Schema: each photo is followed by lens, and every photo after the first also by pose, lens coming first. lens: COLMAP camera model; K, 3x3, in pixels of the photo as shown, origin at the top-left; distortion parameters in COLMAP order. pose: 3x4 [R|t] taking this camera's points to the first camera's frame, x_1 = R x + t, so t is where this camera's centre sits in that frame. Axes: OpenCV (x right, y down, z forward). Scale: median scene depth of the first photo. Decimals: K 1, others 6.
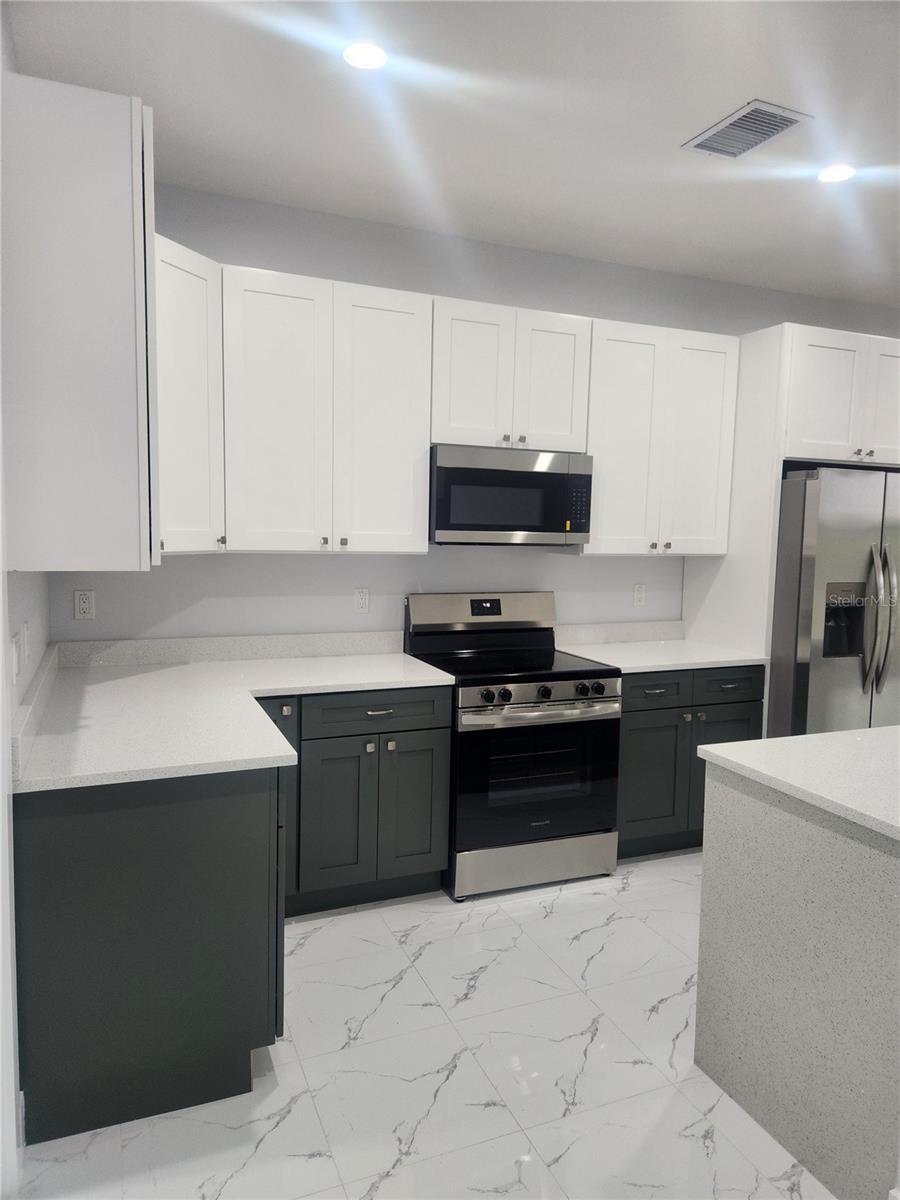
lens RADIAL K [[804.8, 0, 454.2], [0, 804.8, 597.8], [0, 0, 1]] dist [0.043556, -0.002804]
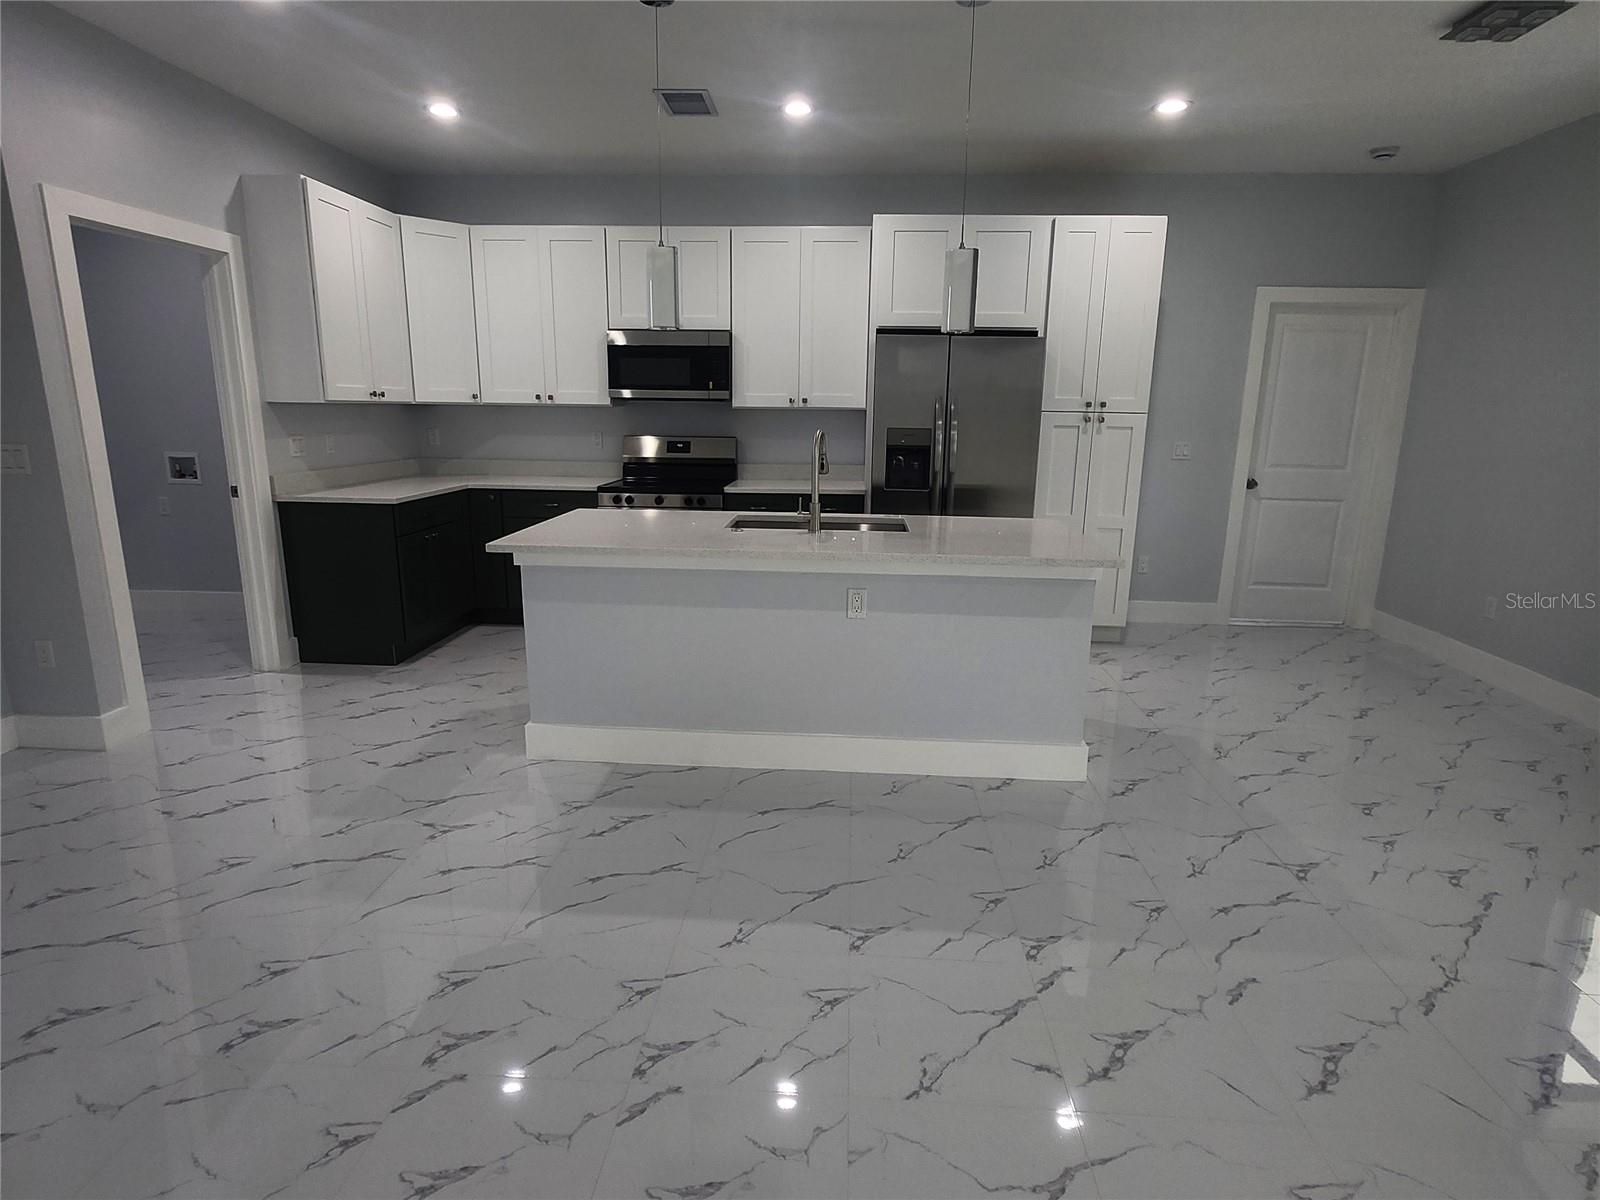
lens RADIAL K [[842.0, 0, 804.7], [0, 842.0, 590.7], [0, 0, 1]] dist [-0.002810, 0.000475]
pose [[0.896248, 0.085955, -0.435145, 0.995840], [-0.034196, 0.991514, 0.125424, 0.076614], [0.442233, -0.097531, 0.891582, -0.254669]]
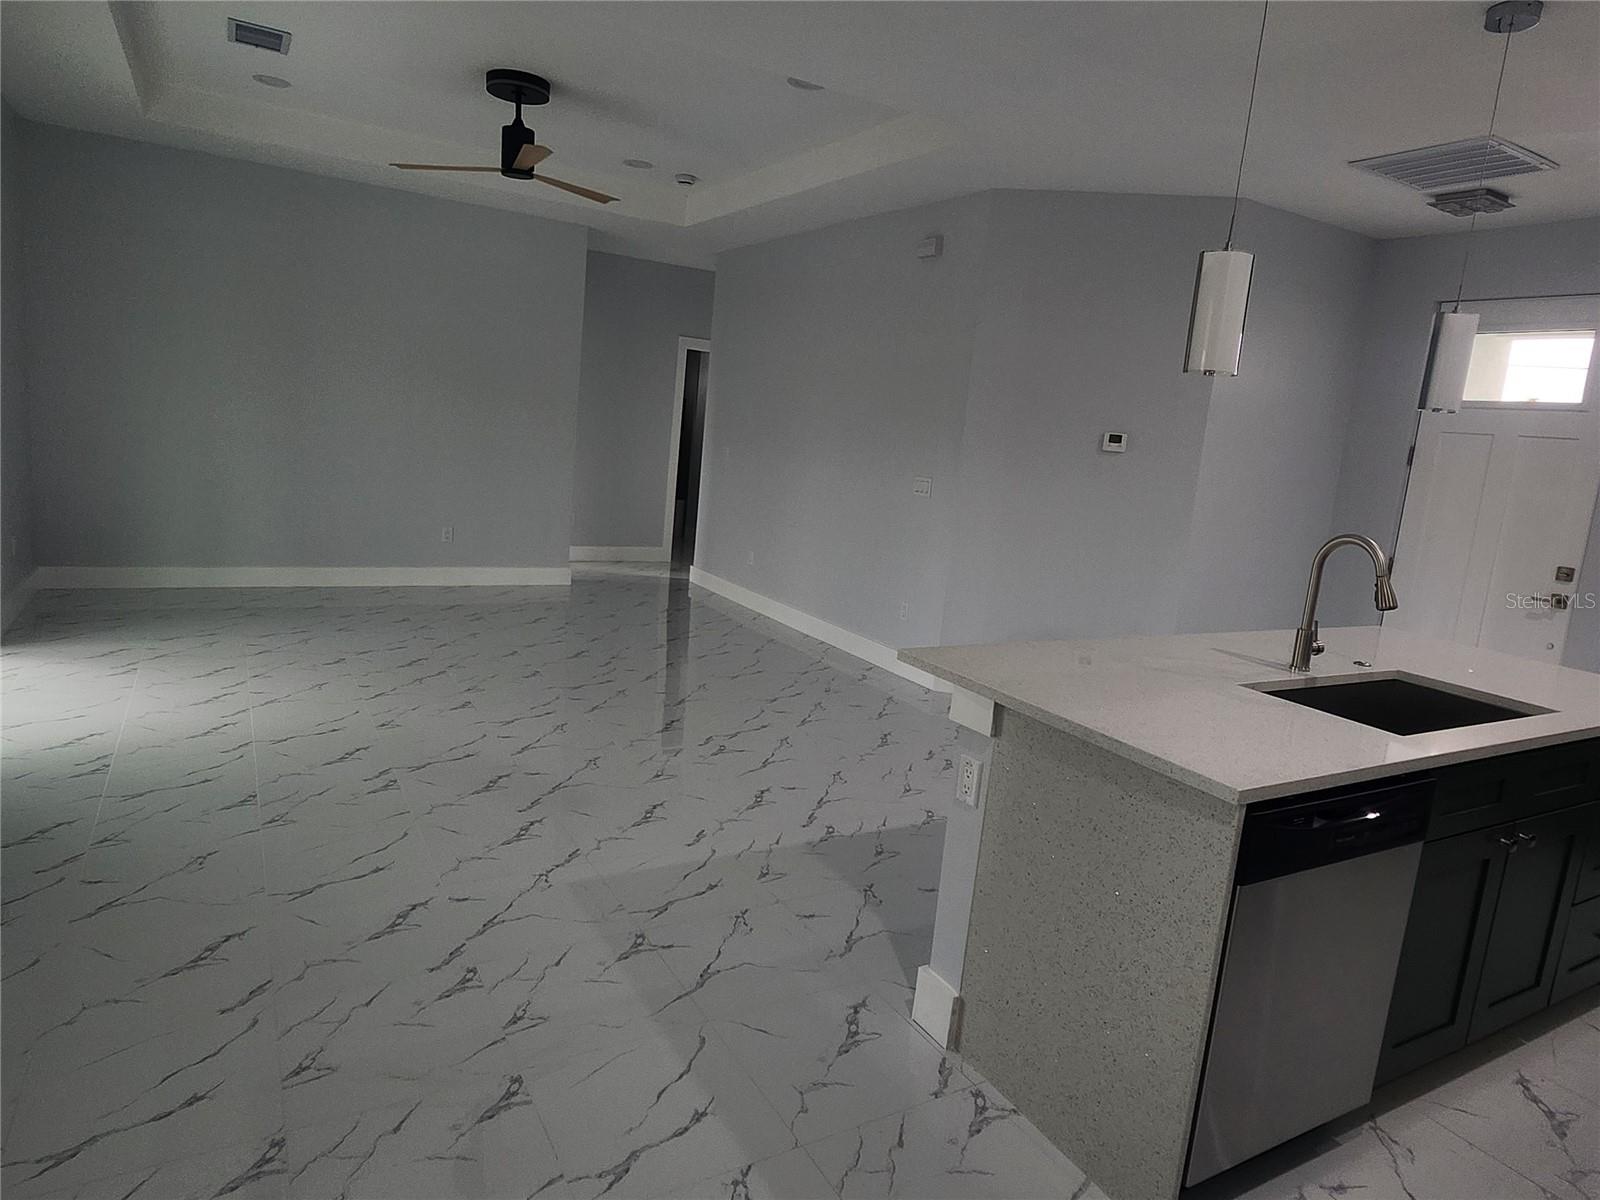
lens RADIAL K [[977.7, 0, 803.0], [0, 977.7, 569.1], [0, 0, 1]] dist [0.022541, 0.000097]
pose [[-0.985236, -0.094109, -0.143018, 1.103963], [-0.126104, 0.963918, 0.234434, -0.088650], [0.115795, 0.249008, -0.961554, 1.346200]]
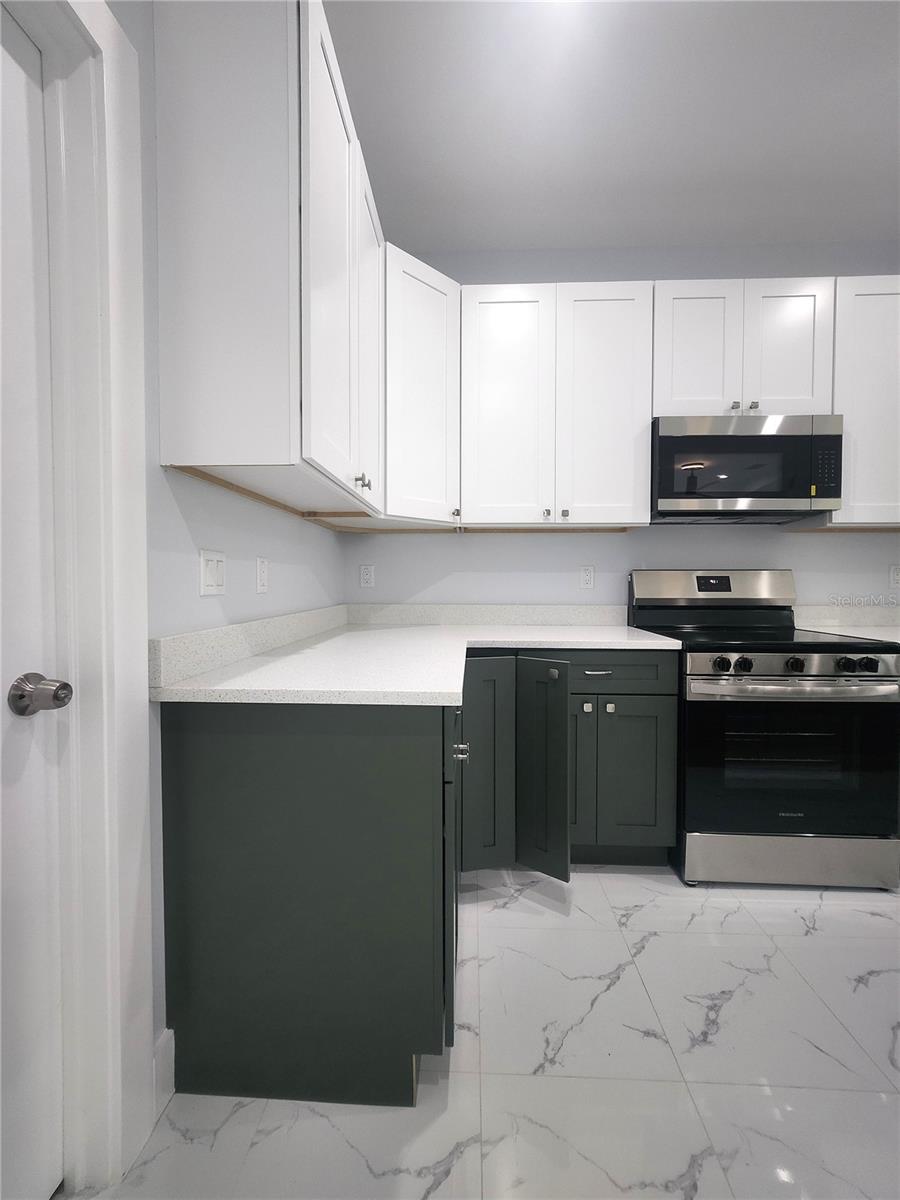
lens RADIAL K [[474.1, 0, 450.5], [0, 474.1, 594.0], [0, 0, 1]] dist [-0.000943, 0.000148]
pose [[0.903717, -0.010813, -0.427994, -0.005199], [-0.019548, 0.997596, -0.066479, 0.079751], [0.427684, 0.068445, 0.901333, 0.353677]]
